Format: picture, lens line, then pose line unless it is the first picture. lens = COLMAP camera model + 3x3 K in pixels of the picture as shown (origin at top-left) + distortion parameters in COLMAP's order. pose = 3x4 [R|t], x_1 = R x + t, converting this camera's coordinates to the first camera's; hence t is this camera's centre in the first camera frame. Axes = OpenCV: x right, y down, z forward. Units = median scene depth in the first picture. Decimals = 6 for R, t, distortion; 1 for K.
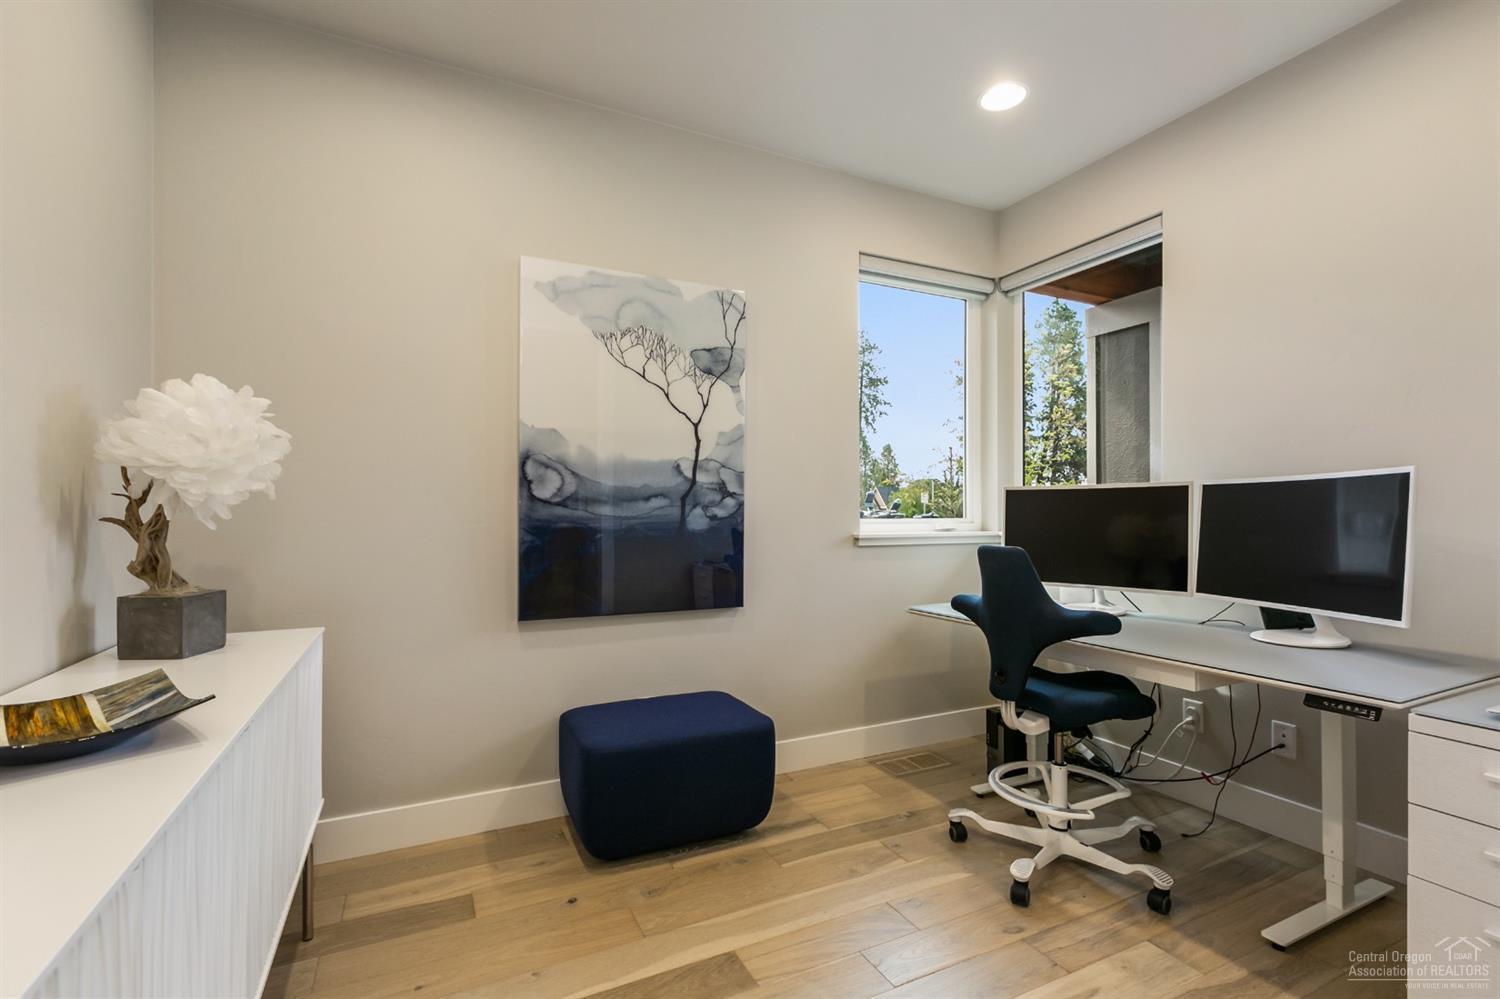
lens RADIAL K [[683.9, 0, 757.7], [0, 683.9, 507.0], [0, 0, 1]] dist [0.000809, -0.001159]
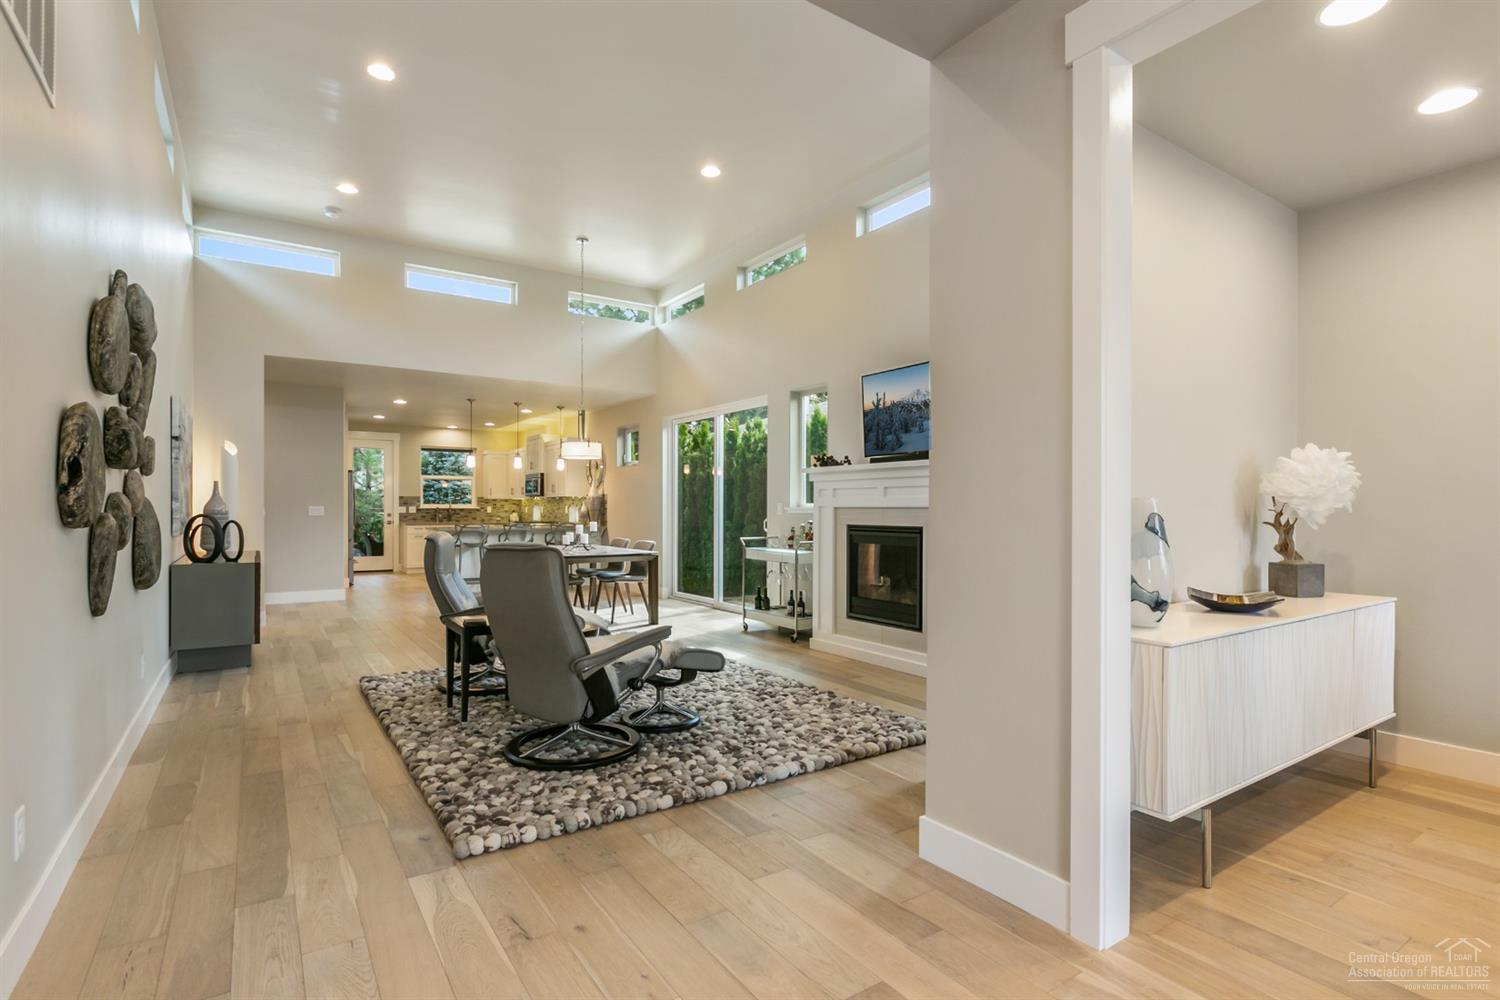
lens RADIAL K [[725.9, 0, 759.4], [0, 725.9, 508.3], [0, 0, 1]] dist [-0.006908, -0.000108]
pose [[0.145622, 0.001784, -0.989339, 0.884384], [0.004914, 0.999985, 0.002527, -0.035691], [0.989328, -0.005229, 0.145611, -0.733275]]
